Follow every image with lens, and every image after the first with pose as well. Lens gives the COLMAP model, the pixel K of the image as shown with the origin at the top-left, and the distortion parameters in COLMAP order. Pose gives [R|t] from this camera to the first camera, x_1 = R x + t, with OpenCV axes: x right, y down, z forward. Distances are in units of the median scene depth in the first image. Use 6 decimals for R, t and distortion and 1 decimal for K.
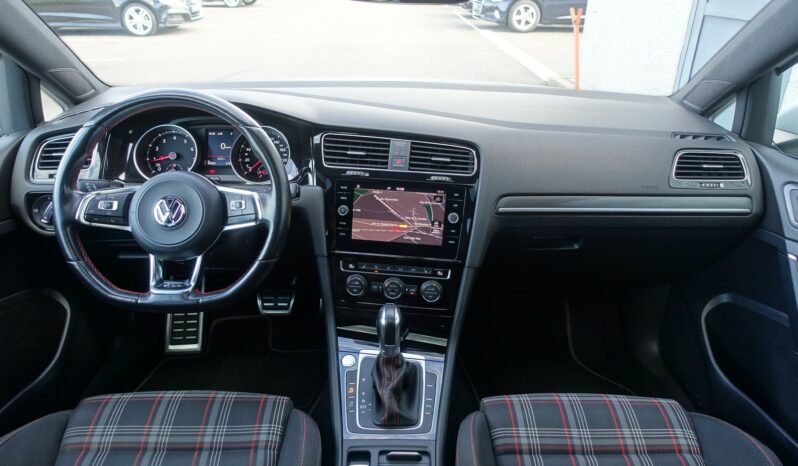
lens RADIAL K [[548.1, 0, 400.4], [0, 548.1, 228.1], [0, 0, 1]] dist [-0.003122, -0.000923]
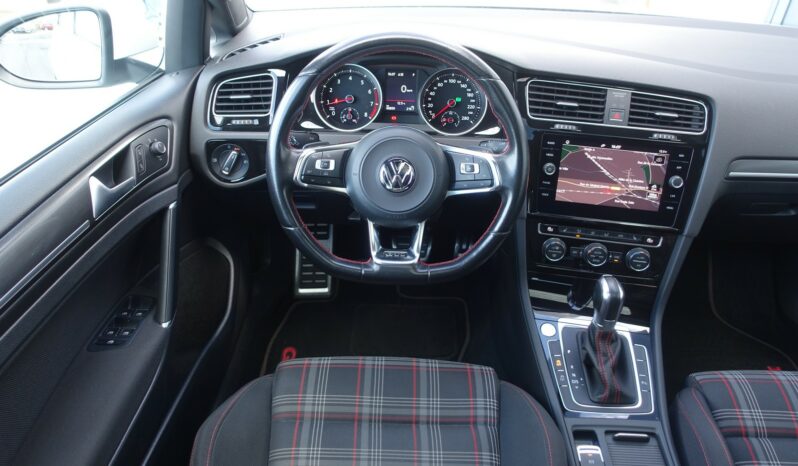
lens RADIAL K [[548.1, 0, 403.0], [0, 548.1, 230.7], [0, 0, 1]] dist [-0.003122, -0.000923]
pose [[0.999383, 0.030248, -0.017848, -0.349301], [-0.027042, 0.986985, 0.158519, -0.072810], [0.022411, -0.157939, 0.987195, 0.094012]]
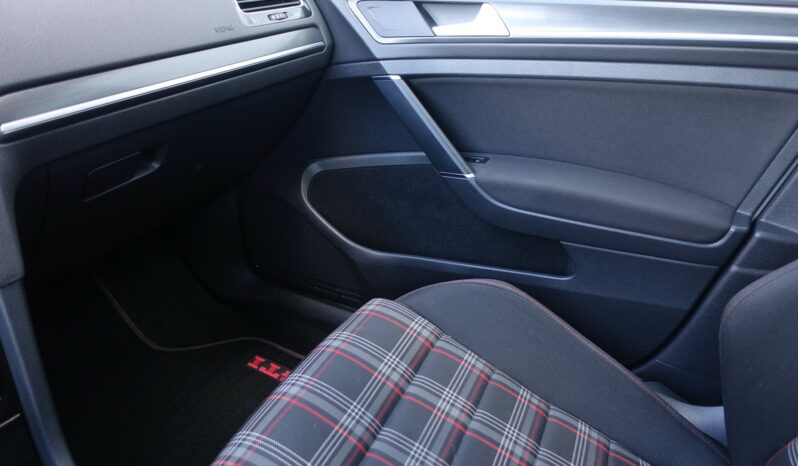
lens RADIAL K [[548.1, 0, 401.2], [0, 548.1, 227.8], [0, 0, 1]] dist [-0.003122, -0.000923]
pose [[0.432632, -0.424362, 0.795454, -0.054193], [0.349263, 0.892290, 0.286066, 0.019867], [-0.831171, 0.154061, 0.534247, 0.558808]]
